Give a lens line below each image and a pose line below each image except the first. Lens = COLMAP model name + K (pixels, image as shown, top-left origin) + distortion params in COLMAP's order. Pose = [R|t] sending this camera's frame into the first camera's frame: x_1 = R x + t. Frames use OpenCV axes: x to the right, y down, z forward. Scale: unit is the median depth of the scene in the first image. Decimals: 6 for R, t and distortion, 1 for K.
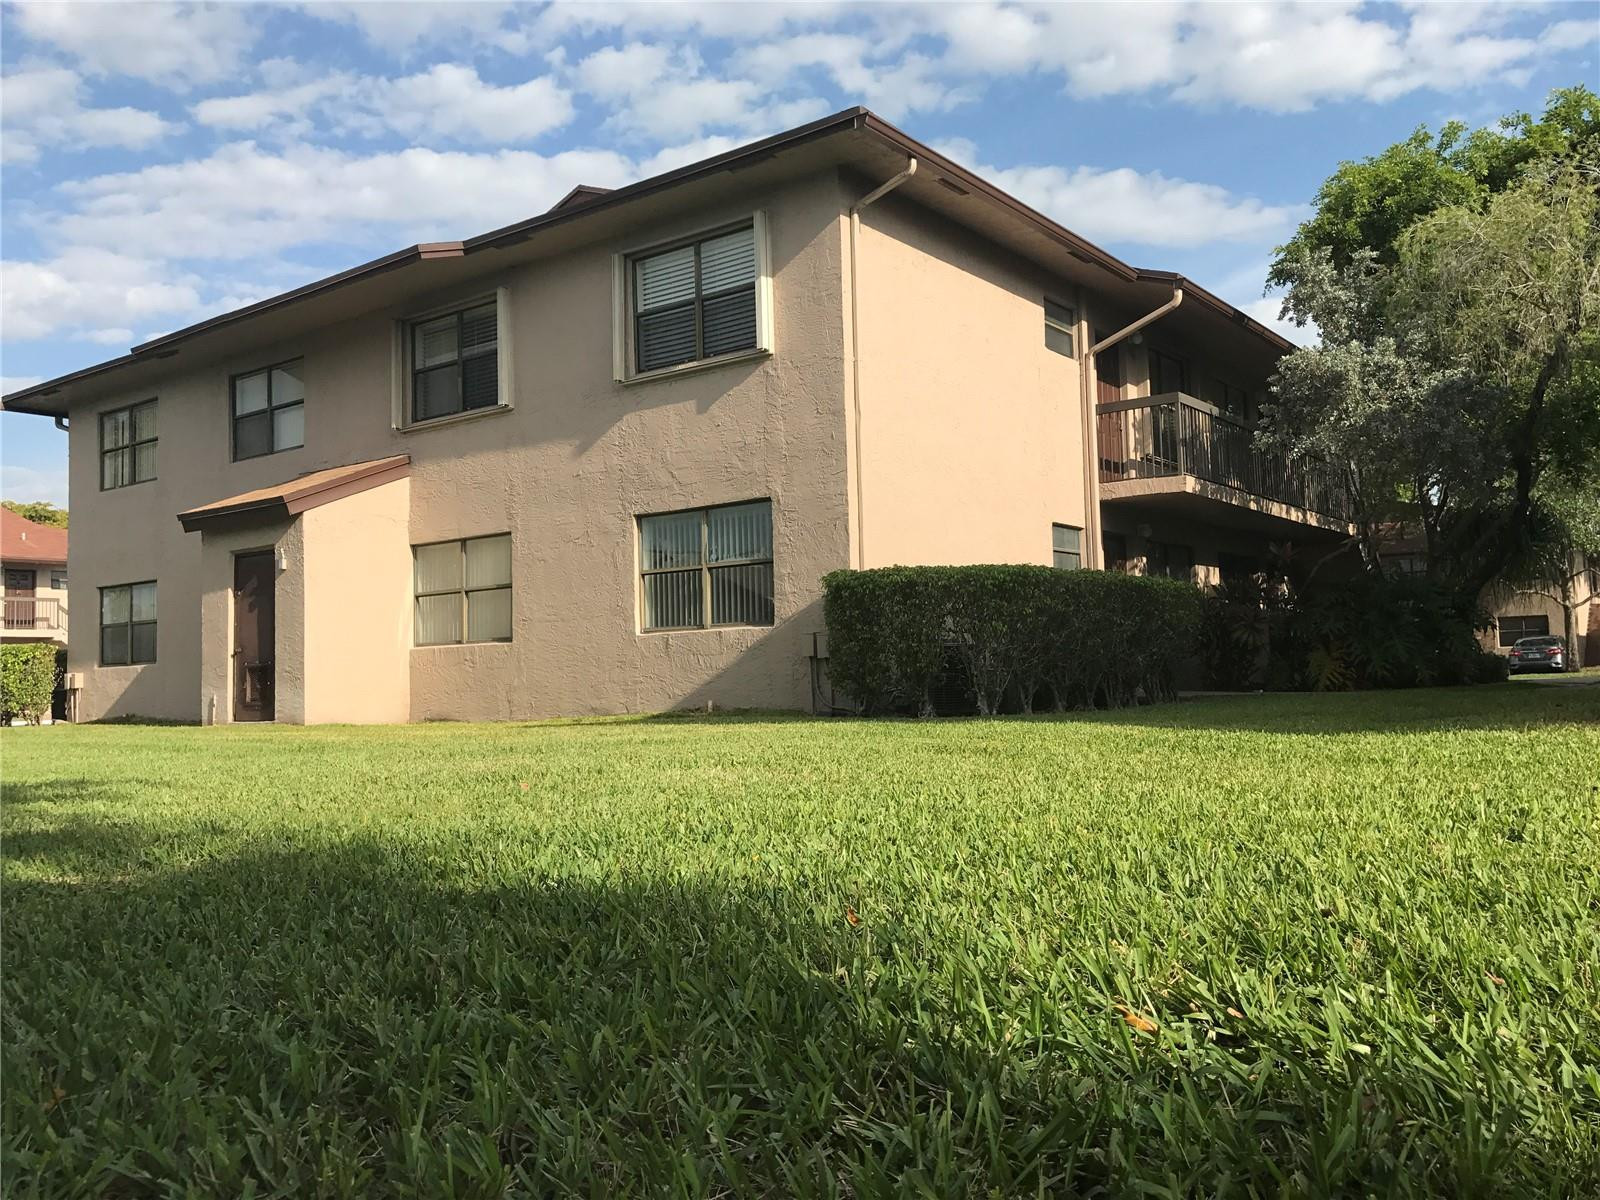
lens RADIAL K [[1339.8, 0, 811.0], [0, 1339.8, 604.4], [0, 0, 1]] dist [0.059686, -0.024089]
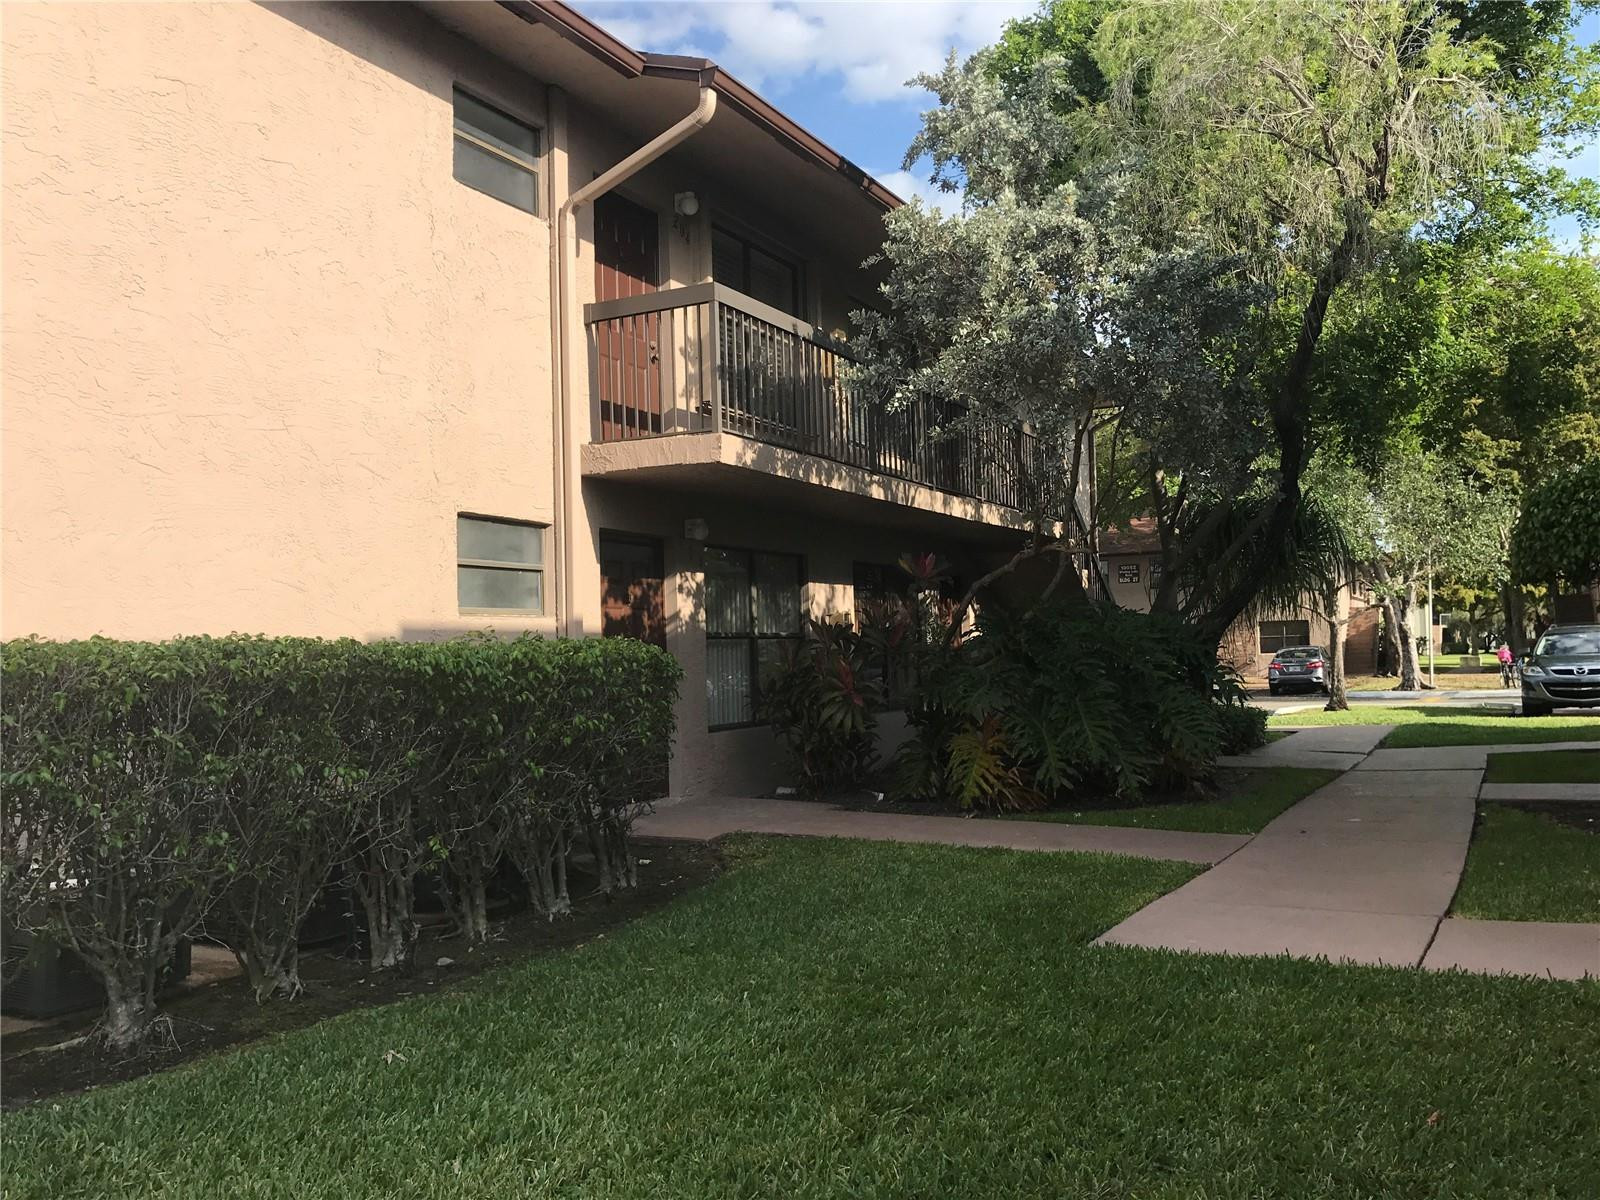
lens RADIAL K [[1339.8, 0, 787.2], [0, 1339.8, 601.0], [0, 0, 1]] dist [0.059686, -0.024089]
pose [[0.991482, 0.011392, 0.129747, 0.224101], [-0.012642, 0.999881, 0.008809, -0.030281], [-0.129631, -0.010374, 0.991508, 0.430720]]
